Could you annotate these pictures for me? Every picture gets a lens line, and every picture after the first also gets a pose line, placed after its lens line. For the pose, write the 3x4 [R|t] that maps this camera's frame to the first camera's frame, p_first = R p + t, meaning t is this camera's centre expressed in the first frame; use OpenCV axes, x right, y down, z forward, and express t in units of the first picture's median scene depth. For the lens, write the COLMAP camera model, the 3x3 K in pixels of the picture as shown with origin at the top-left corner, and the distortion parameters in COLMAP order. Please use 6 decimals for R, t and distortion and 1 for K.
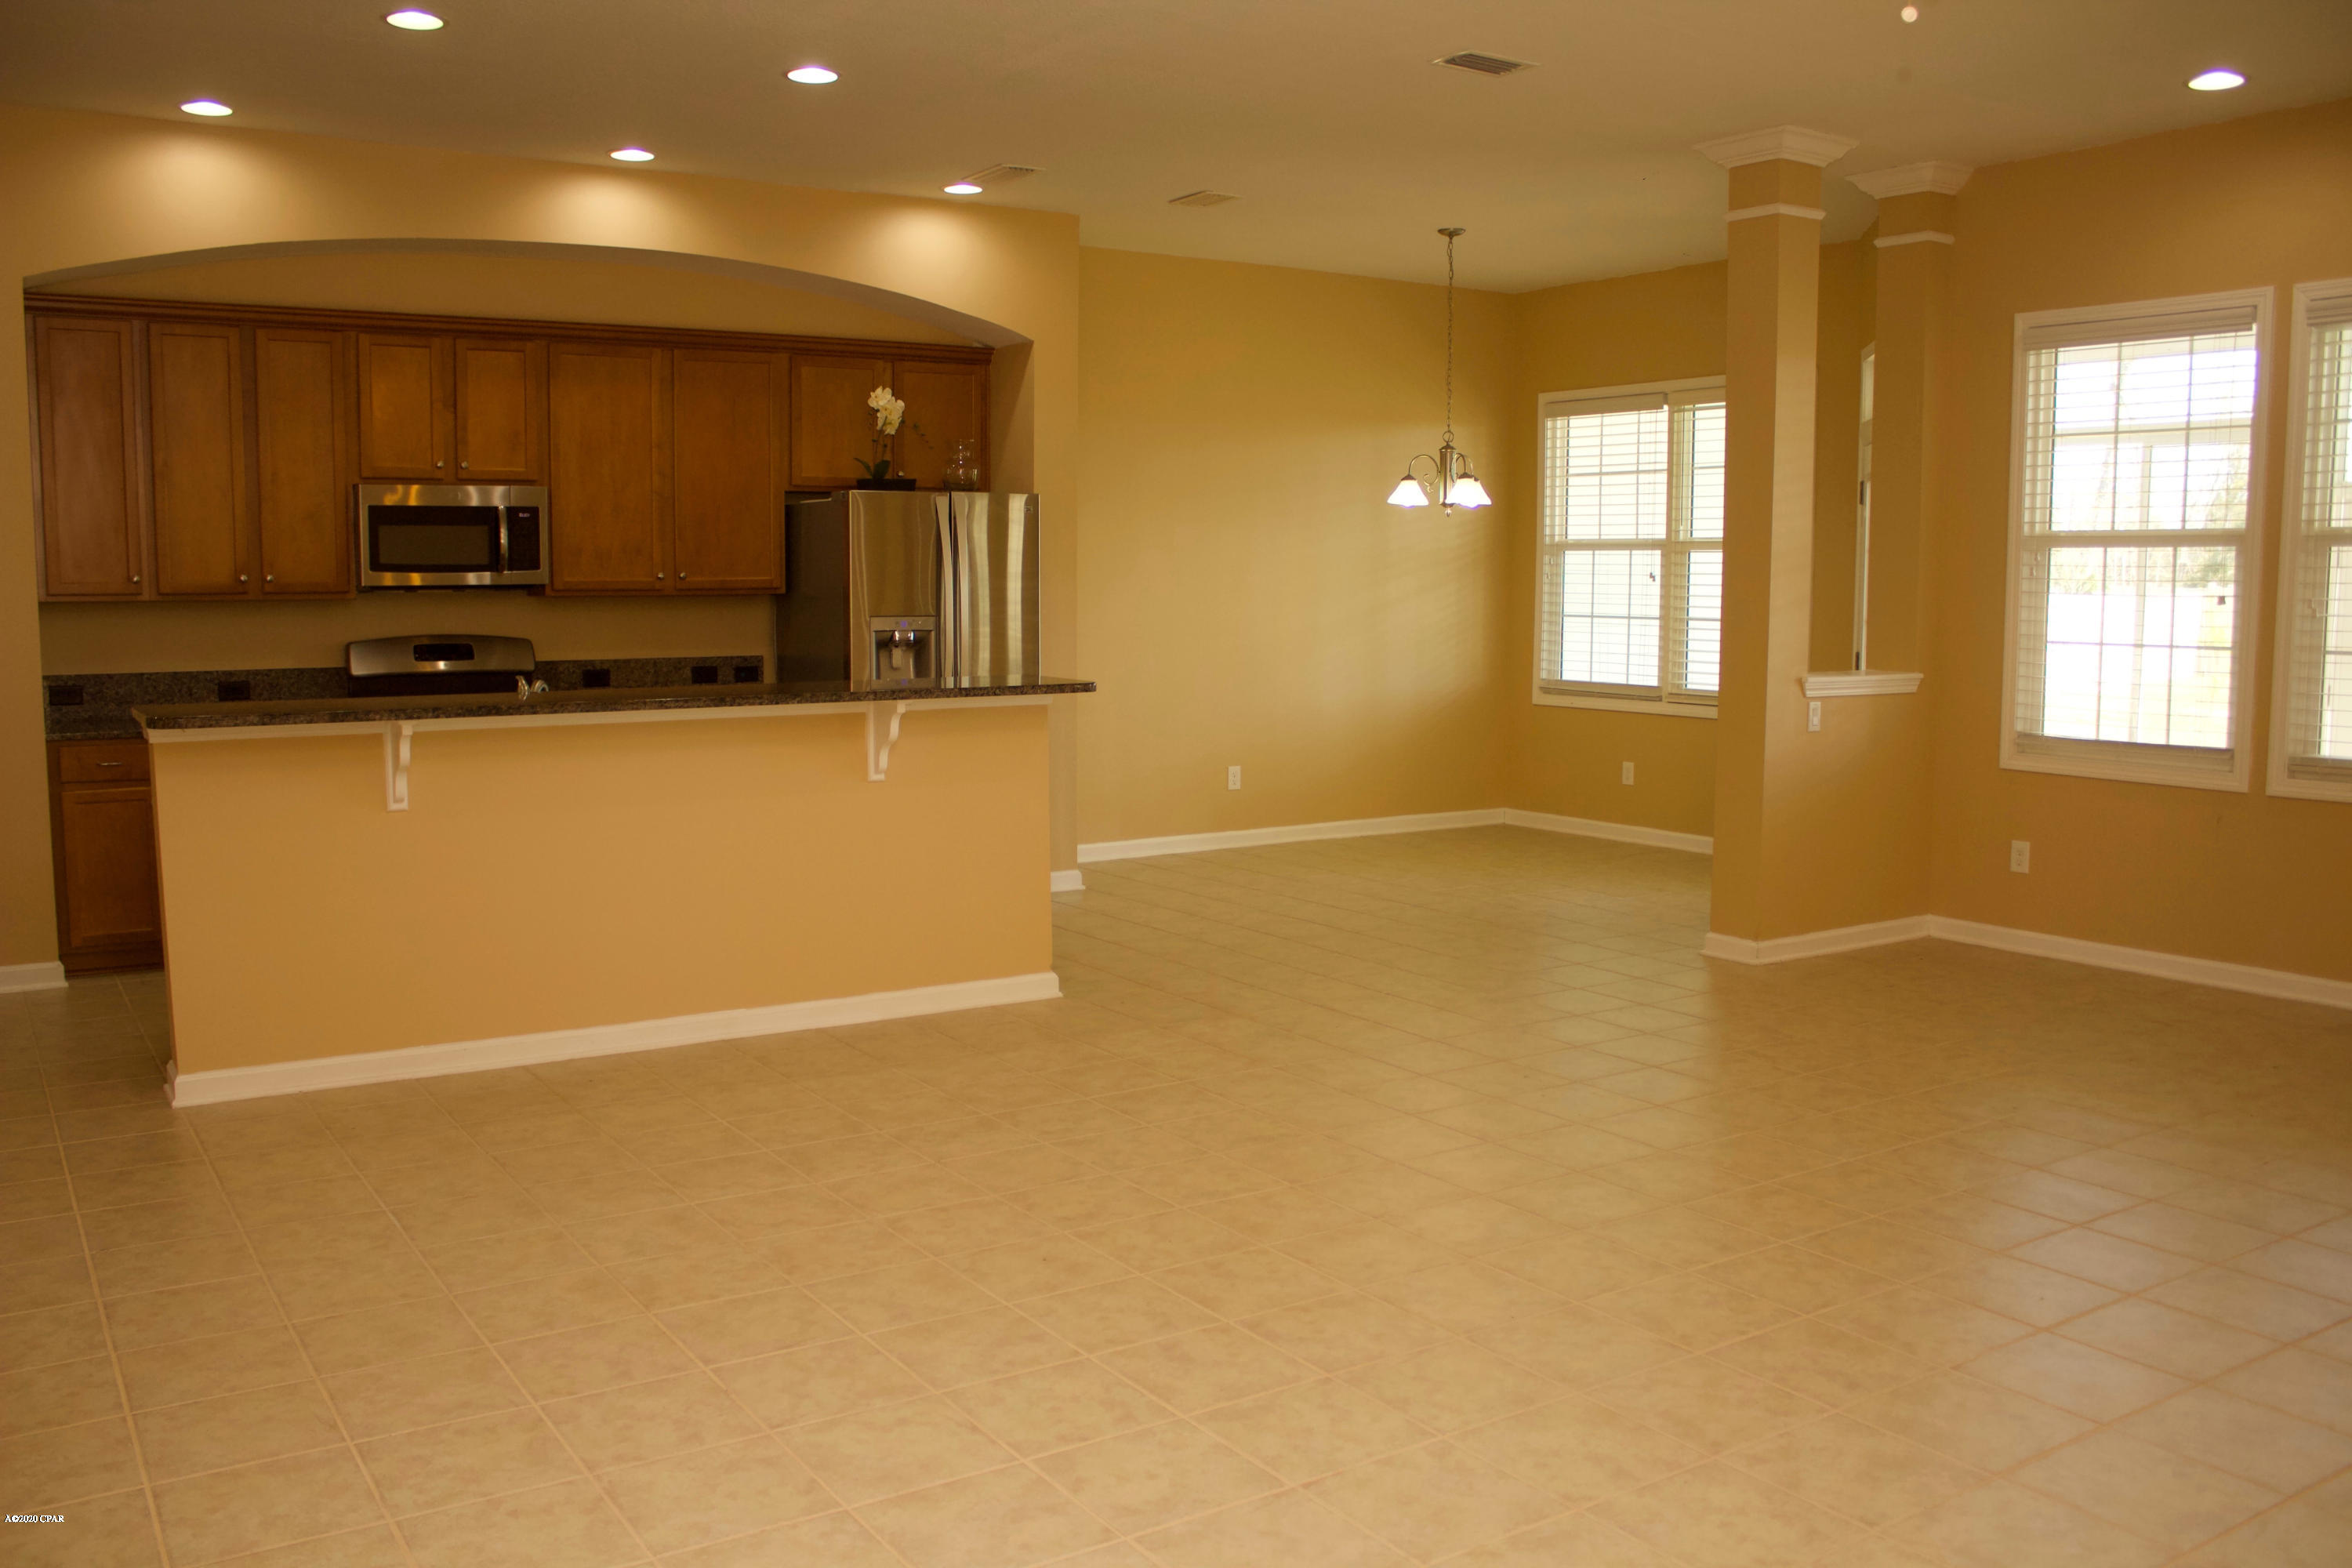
lens RADIAL K [[1994.2, 0, 1128.3], [0, 1994.2, 780.1], [0, 0, 1]] dist [-0.139695, 0.107102]
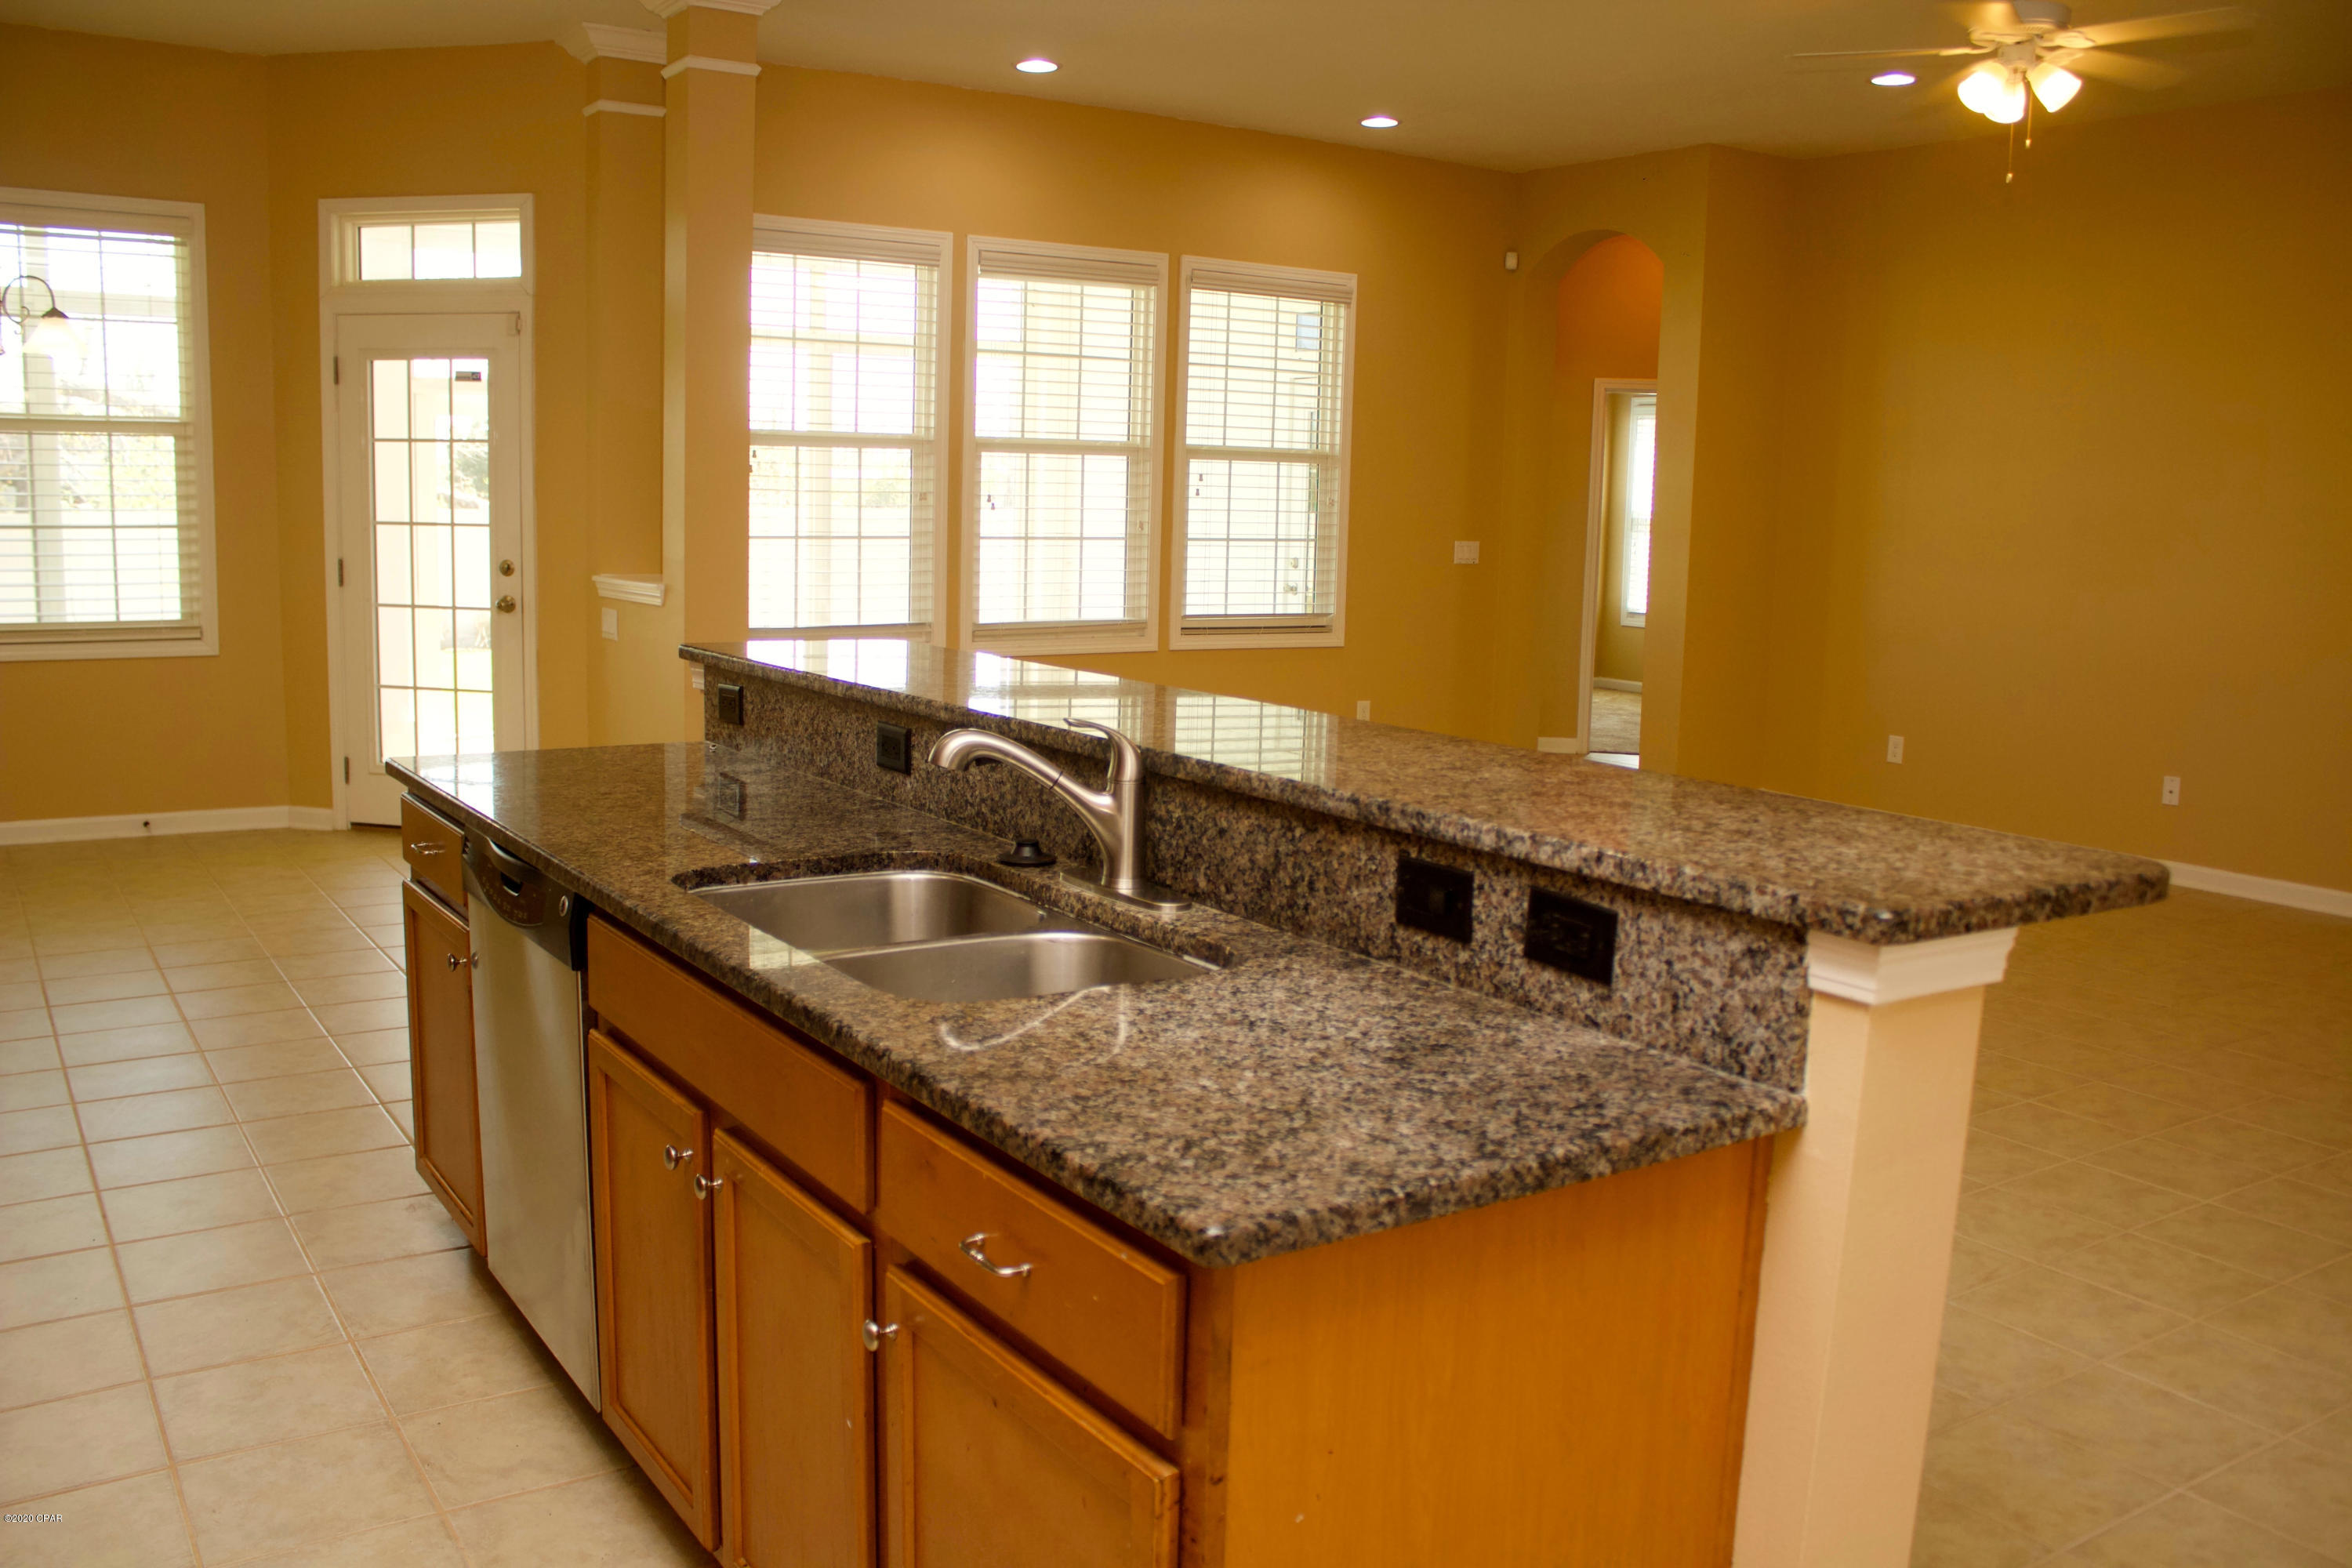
lens RADIAL K [[1994.2, 0, 1190.7], [0, 1994.2, 792.1], [0, 0, 1]] dist [-0.139695, 0.107102]
pose [[-0.030903, -0.157199, 0.987083, -0.529596], [0.076666, 0.984273, 0.159152, -0.078086], [-0.996578, 0.080594, -0.018365, 0.713493]]
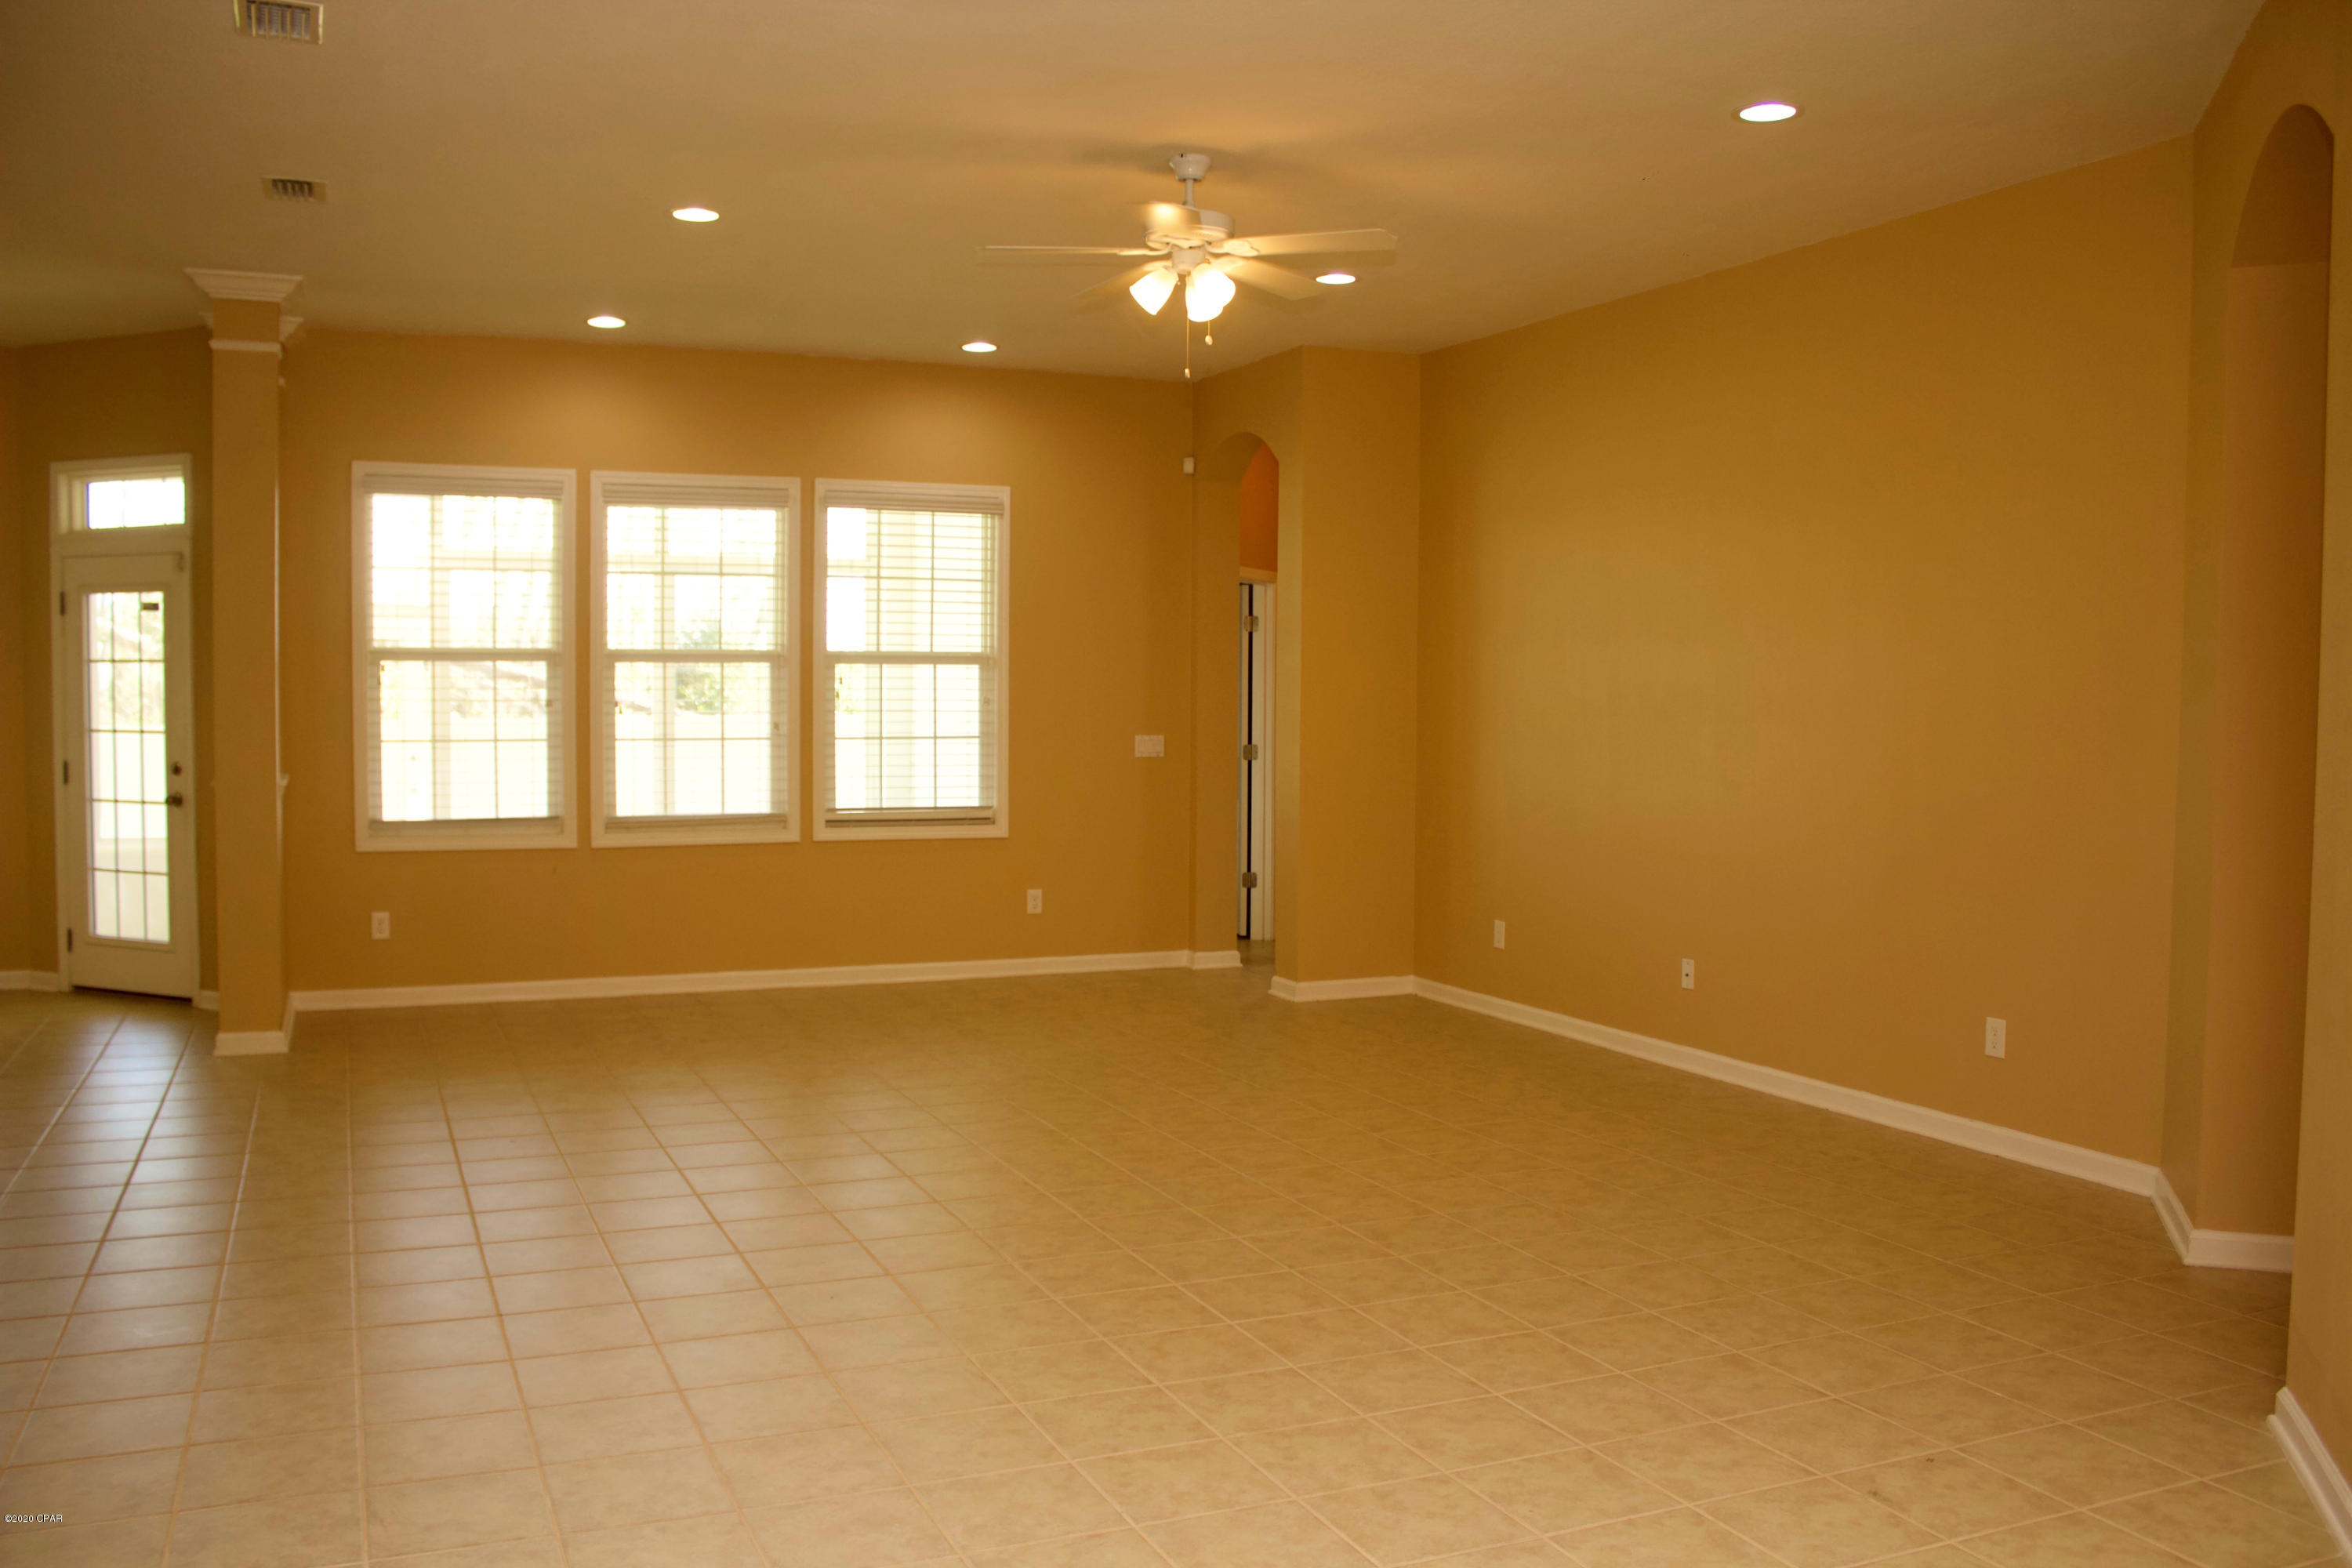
lens RADIAL K [[1994.2, 0, 1190.6], [0, 1994.2, 779.0], [0, 0, 1]] dist [-0.139695, 0.107102]
pose [[0.157880, -0.047722, 0.986304, -0.554980], [0.096346, 0.994810, 0.032711, -0.035481], [-0.982747, 0.089862, 0.161658, 0.294102]]
